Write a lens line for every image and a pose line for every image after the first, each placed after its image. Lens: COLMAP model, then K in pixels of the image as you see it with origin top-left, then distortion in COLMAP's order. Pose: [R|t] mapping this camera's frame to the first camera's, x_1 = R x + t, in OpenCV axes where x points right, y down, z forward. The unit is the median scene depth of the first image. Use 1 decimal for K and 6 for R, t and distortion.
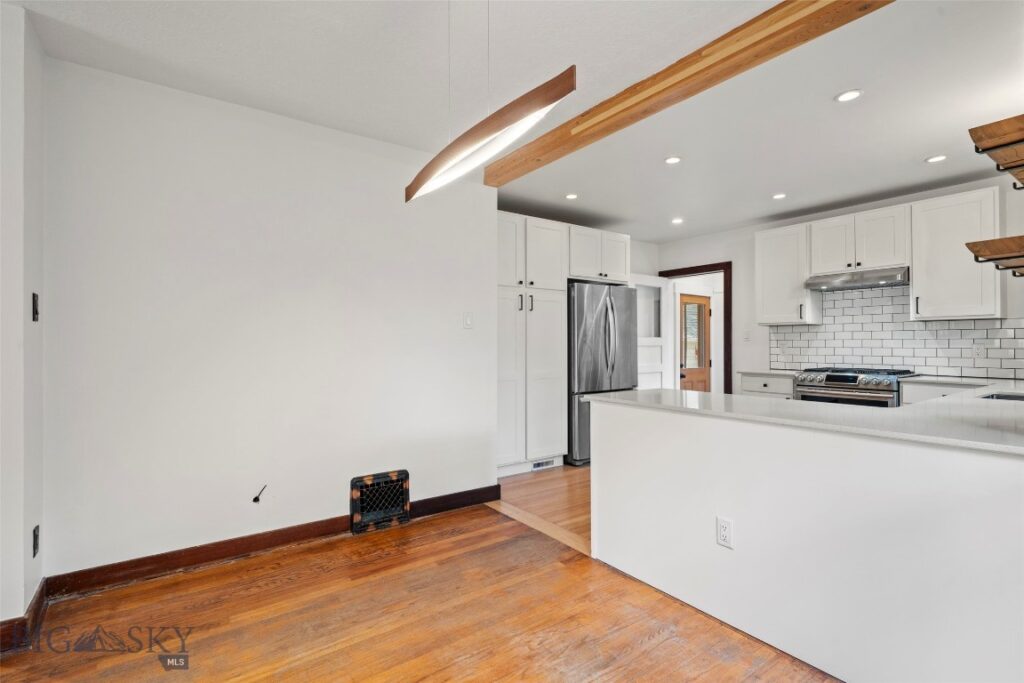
lens RADIAL K [[482.0, 0, 510.6], [0, 482.0, 341.5], [0, 0, 1]] dist [0.001726, 0.000828]
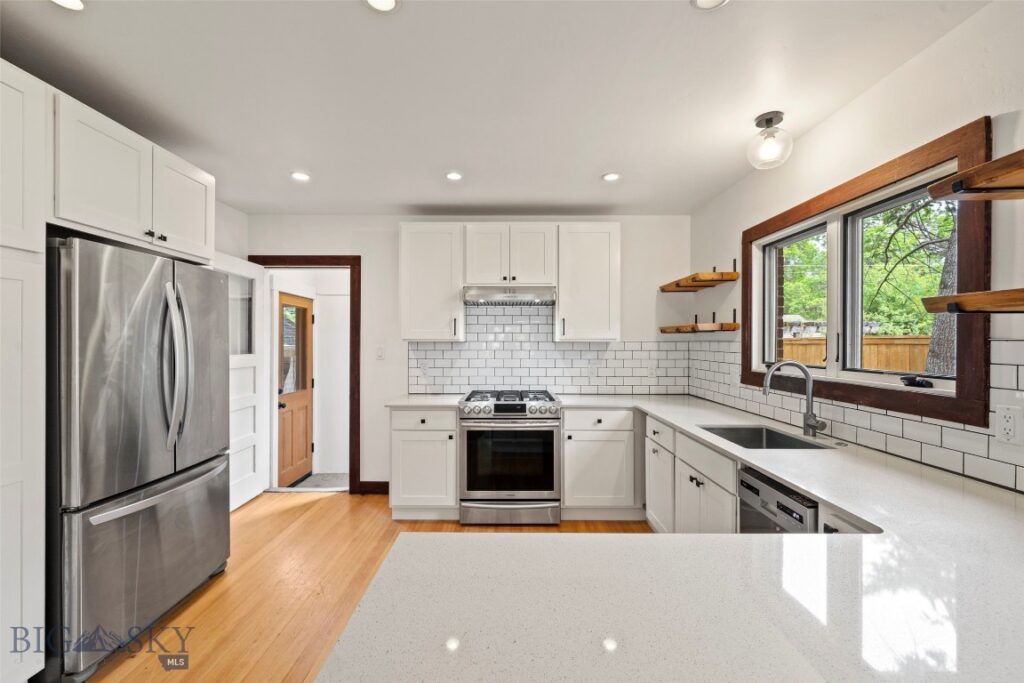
lens RADIAL K [[425.3, 0, 509.3], [0, 425.3, 341.4], [0, 0, 1]] dist [-0.000672, -0.000752]
pose [[0.591853, 0.006120, 0.806022, 0.071819], [-0.007331, 0.999971, -0.002210, -0.041452], [-0.806012, -0.004601, 0.591881, 0.563350]]
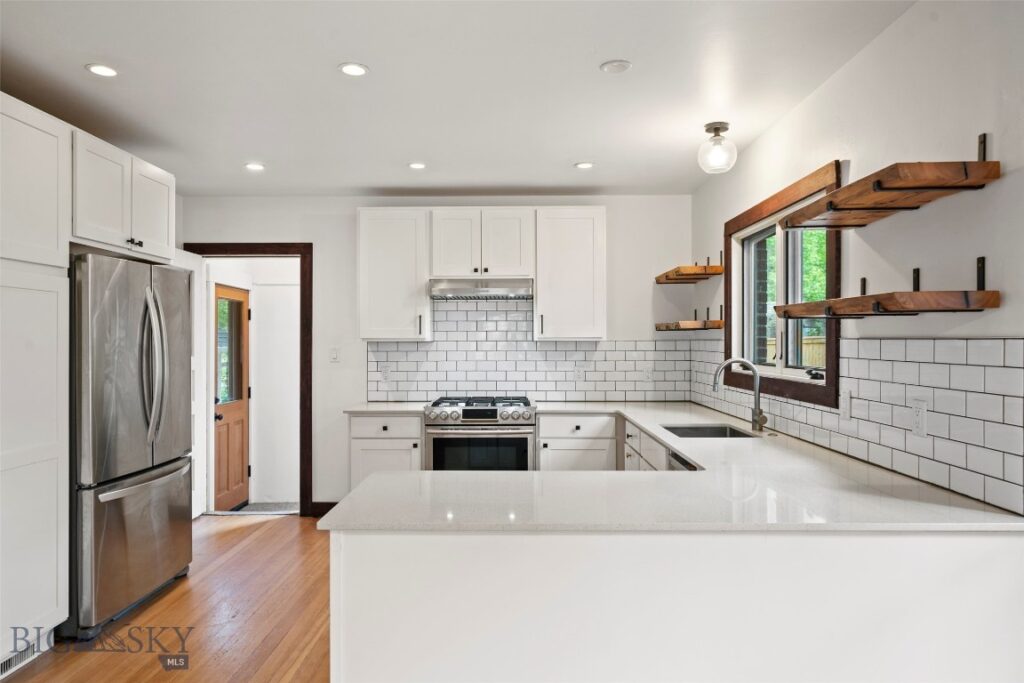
lens RADIAL K [[664.5, 0, 506.9], [0, 664.5, 337.8], [0, 0, 1]] dist [0.007425, 0.004241]
pose [[0.600360, 0.007455, 0.799695, -0.164541], [-0.004017, 0.999972, -0.006307, -0.041348], [-0.799720, 0.000574, 0.600373, 0.316582]]
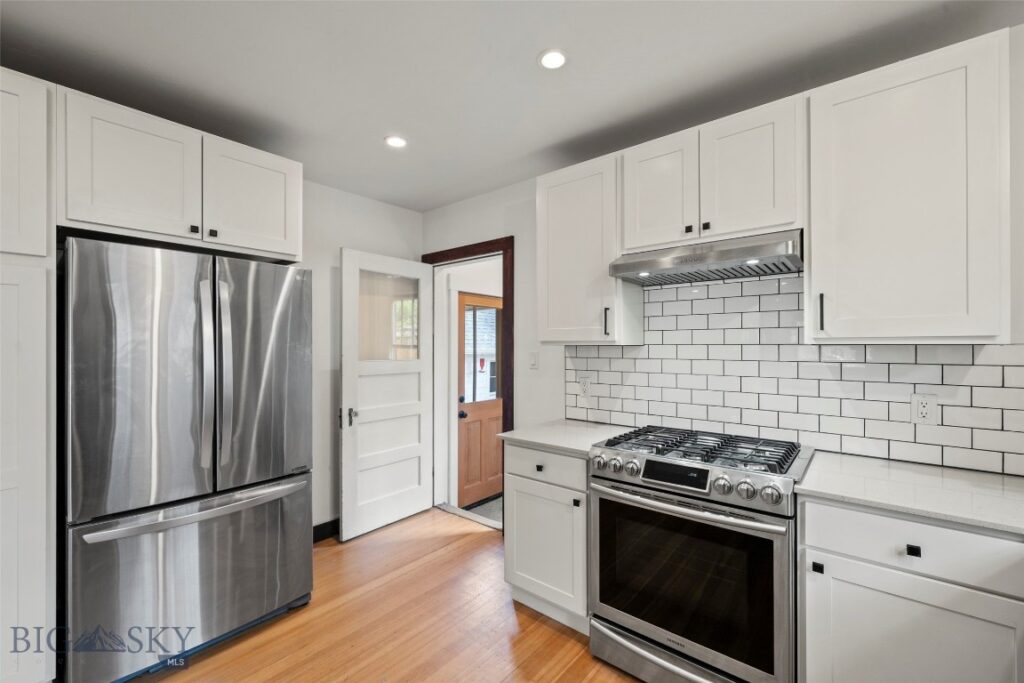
lens RADIAL K [[425.3, 0, 510.3], [0, 425.3, 345.3], [0, 0, 1]] dist [-0.000672, -0.000752]
pose [[0.970988, 0.002517, 0.239114, 0.453866], [-0.003235, 0.999991, 0.002610, -0.042710], [-0.239106, -0.003308, 0.970988, 0.669743]]
